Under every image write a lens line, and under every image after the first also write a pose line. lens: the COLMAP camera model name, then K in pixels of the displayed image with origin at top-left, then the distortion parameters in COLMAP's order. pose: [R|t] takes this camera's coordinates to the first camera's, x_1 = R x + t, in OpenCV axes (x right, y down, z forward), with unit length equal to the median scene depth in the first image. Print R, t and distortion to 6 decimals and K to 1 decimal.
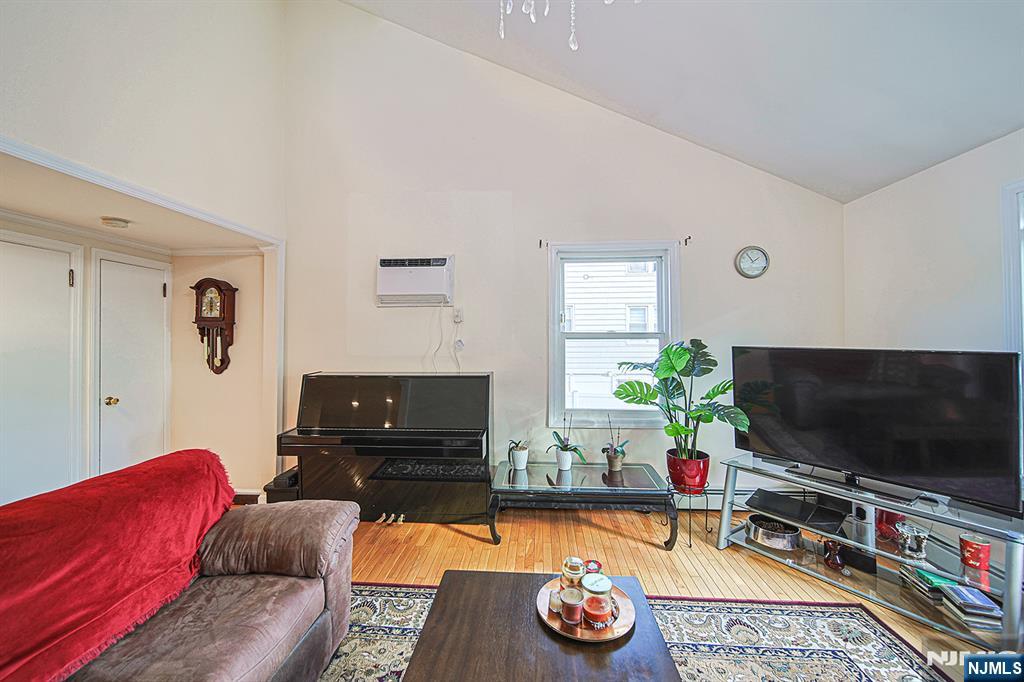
lens RADIAL K [[385.9, 0, 510.5], [0, 385.9, 337.1], [0, 0, 1]] dist [-0.001393, -0.000278]
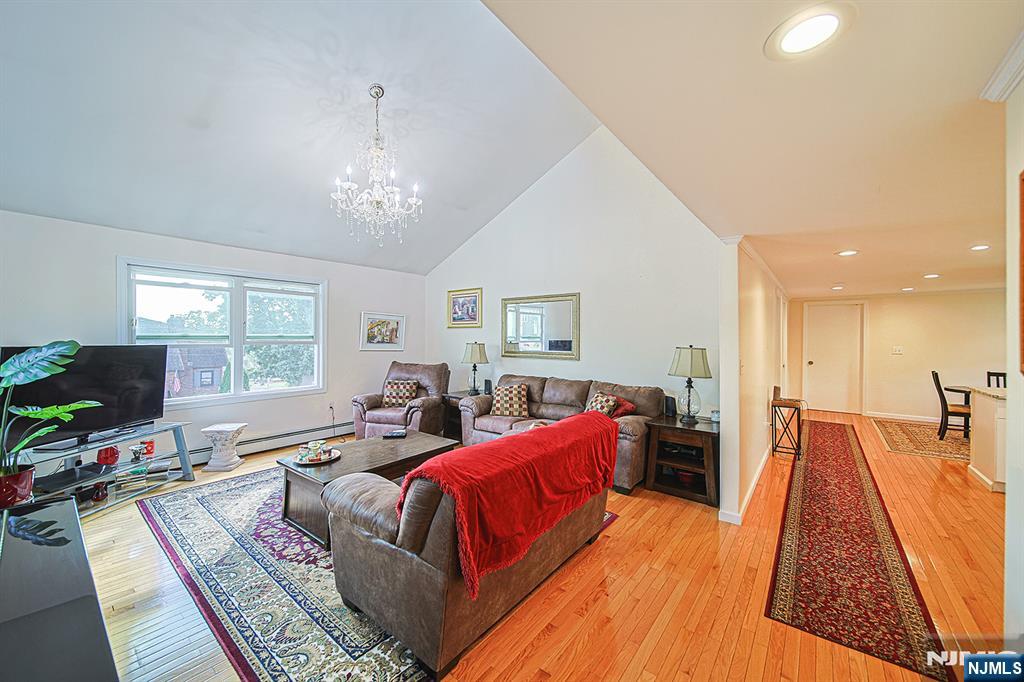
lens RADIAL K [[385.9, 0, 510.5], [0, 385.9, 337.1], [0, 0, 1]] dist [-0.001393, -0.000278]
pose [[-0.825899, 0.000682, 0.563818, -0.816730], [-0.003308, 0.999976, -0.006055, 0.000644], [-0.563808, -0.006866, -0.825877, 0.894787]]
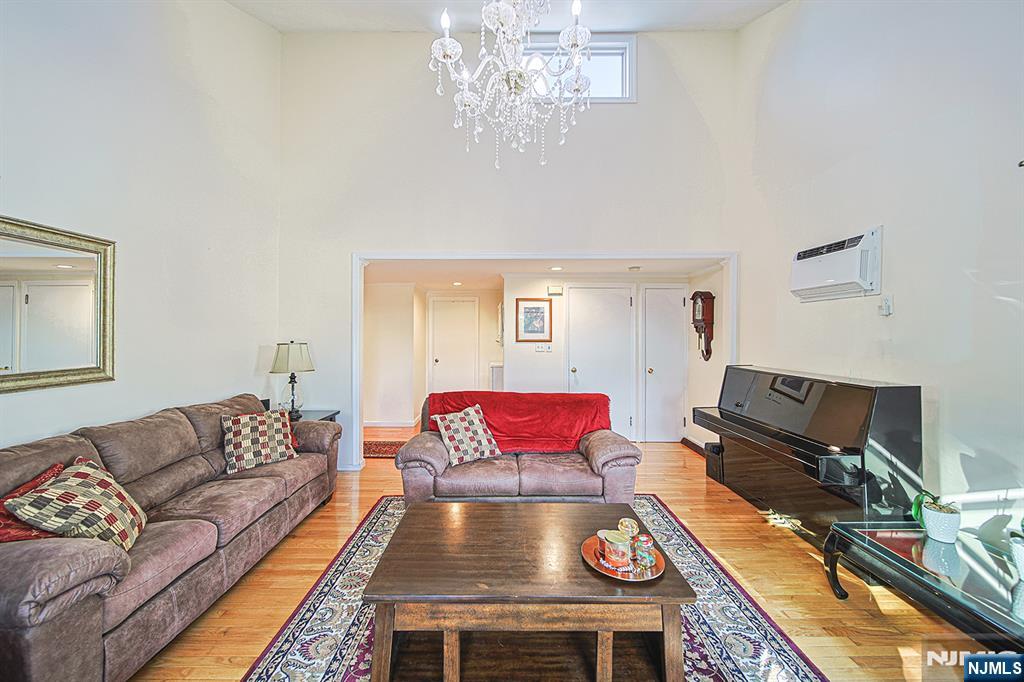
lens RADIAL K [[385.9, 0, 510.5], [0, 385.9, 337.1], [0, 0, 1]] dist [-0.001393, -0.000278]
pose [[0.090599, 0.012726, -0.995806, 0.552150], [0.003494, 0.999908, 0.013096, -0.008420], [0.995881, -0.004666, 0.090546, 0.210575]]
